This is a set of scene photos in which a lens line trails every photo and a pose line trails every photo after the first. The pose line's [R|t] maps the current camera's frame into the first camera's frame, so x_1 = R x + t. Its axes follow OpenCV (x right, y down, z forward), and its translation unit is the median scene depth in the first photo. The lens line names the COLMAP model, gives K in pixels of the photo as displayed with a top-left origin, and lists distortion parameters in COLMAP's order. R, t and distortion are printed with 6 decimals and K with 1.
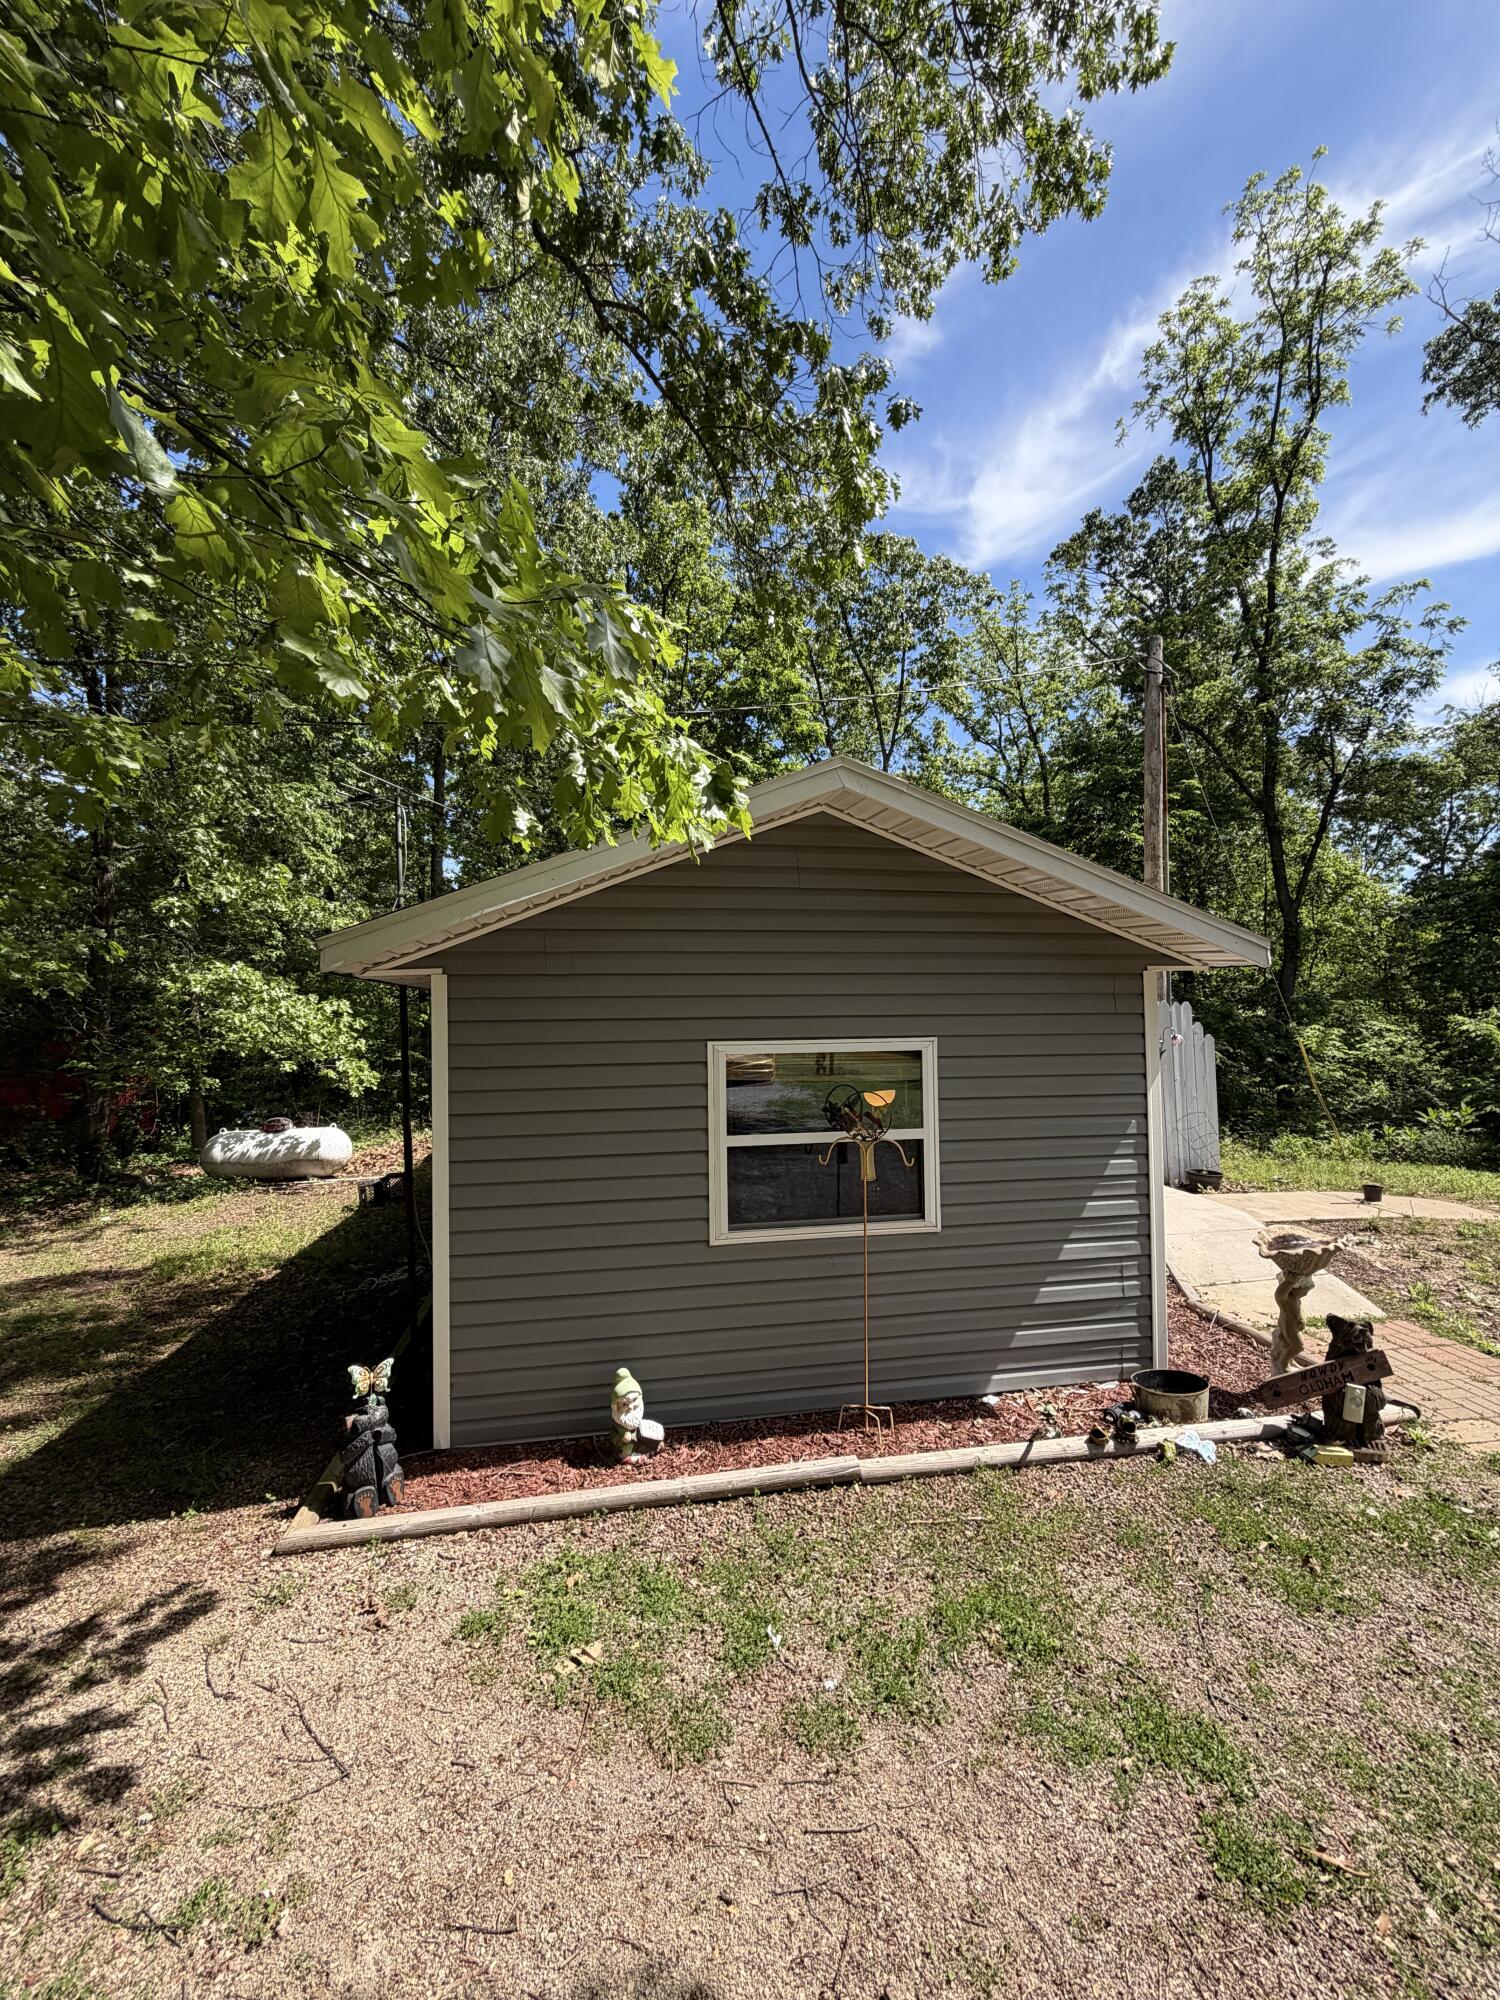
lens RADIAL K [[797.3, 0, 744.0], [0, 797.3, 999.8], [0, 0, 1]] dist [0.000812, 0.000300]
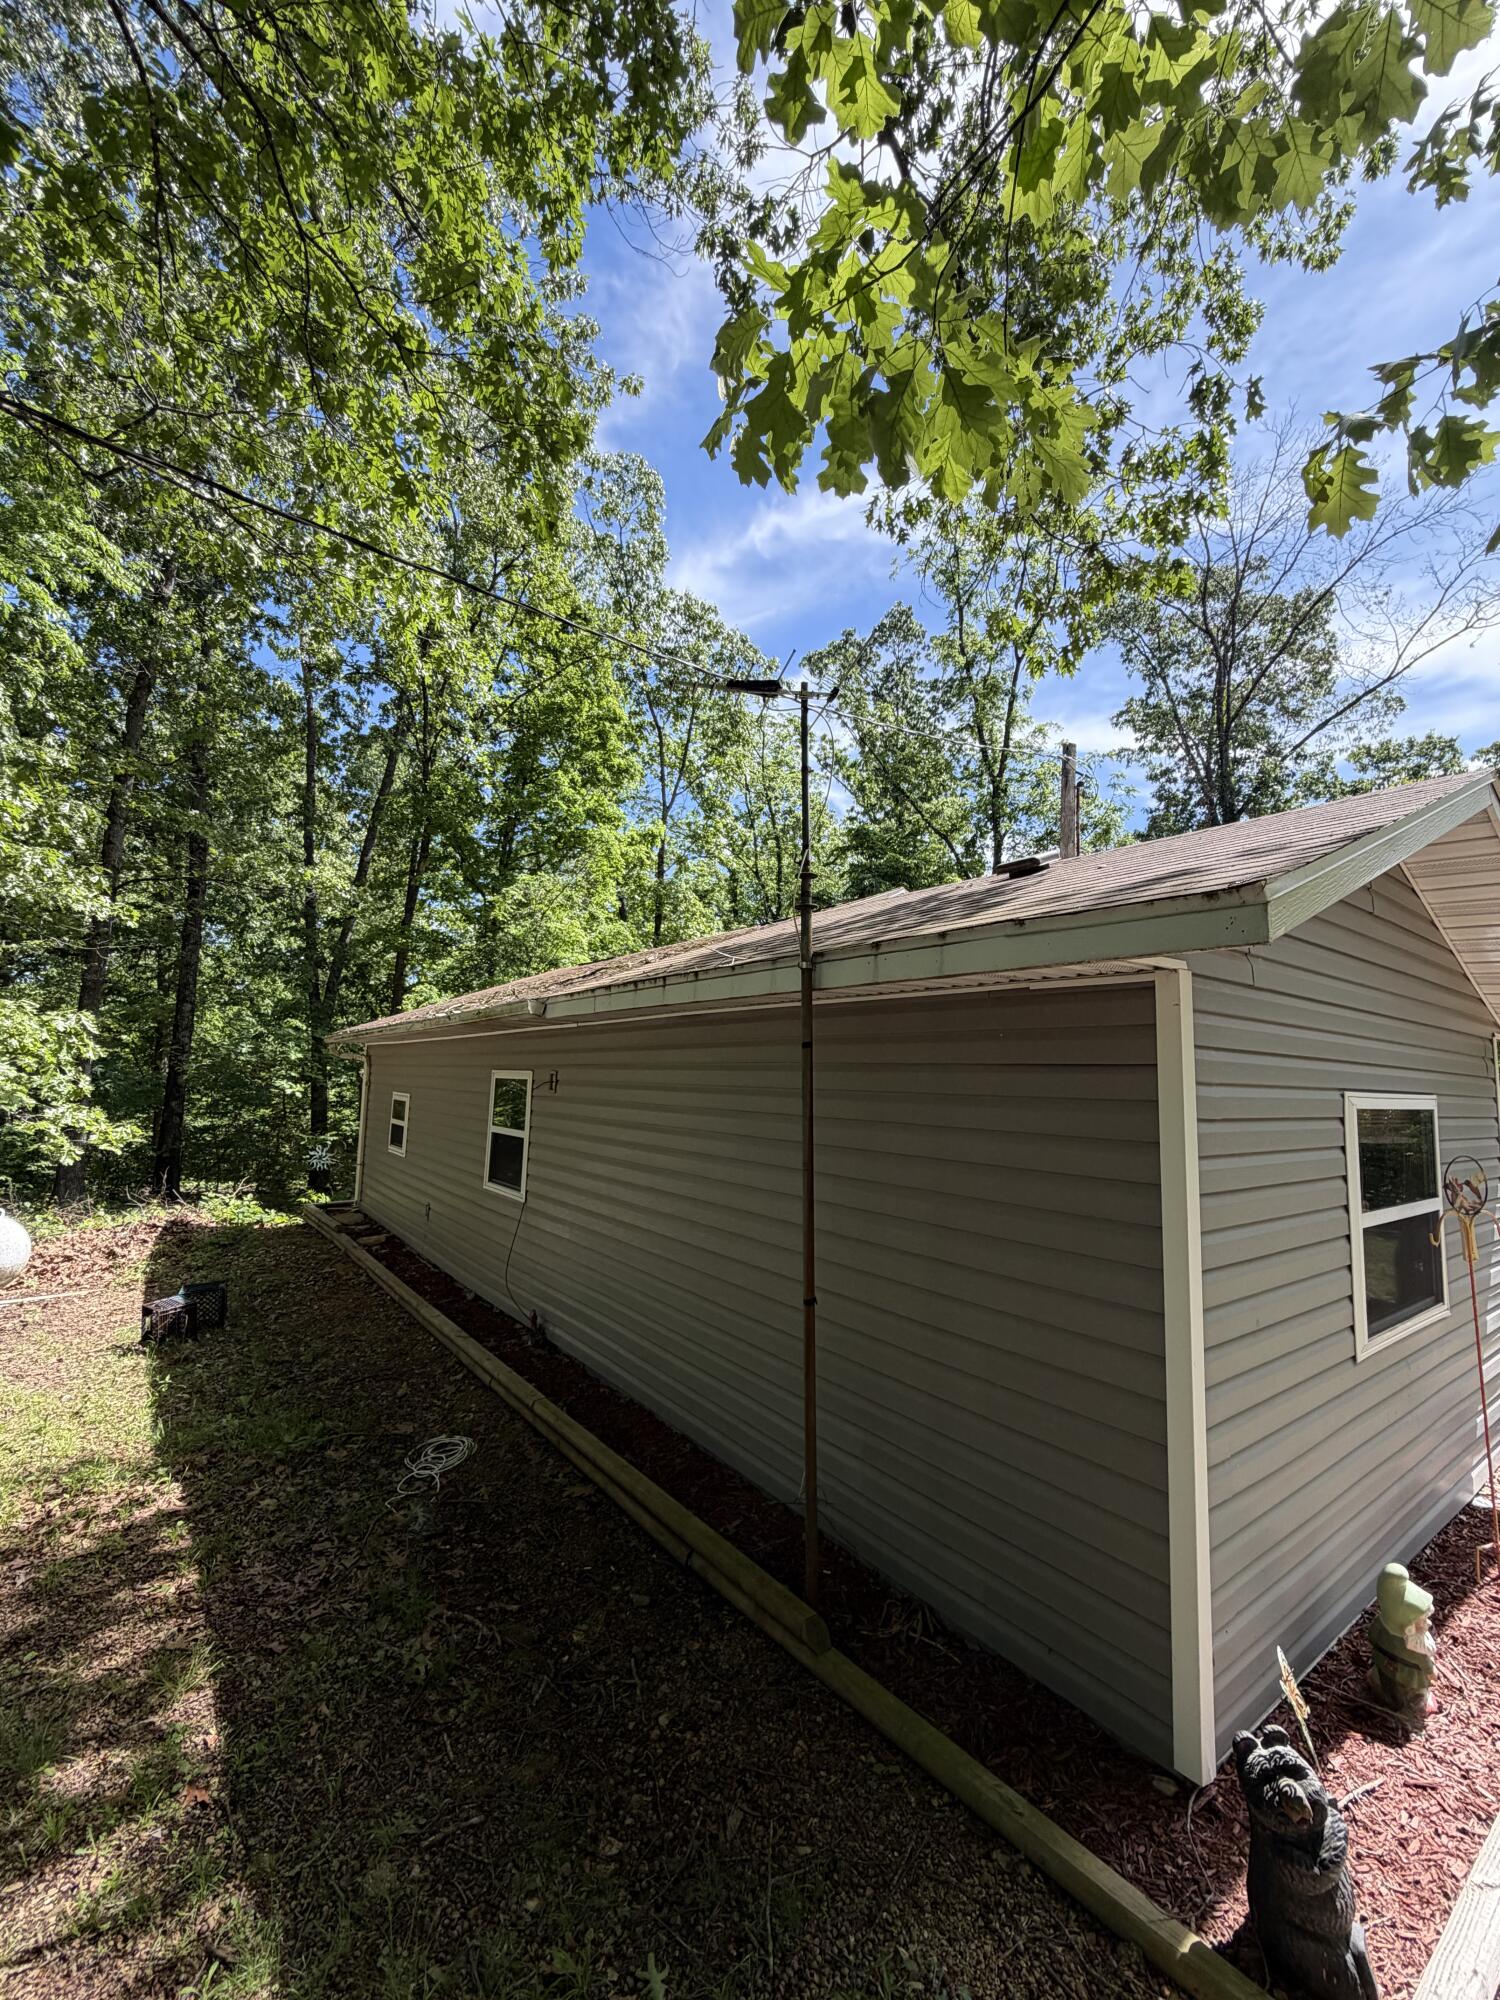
lens RADIAL K [[797.3, 0, 750.1], [0, 797.3, 1002.6], [0, 0, 1]] dist [0.000812, 0.000300]
pose [[0.891627, 0.080586, 0.445542, -0.196986], [-0.048740, 0.995398, -0.082501, 0.012324], [-0.450140, 0.051845, 0.891452, 0.120304]]
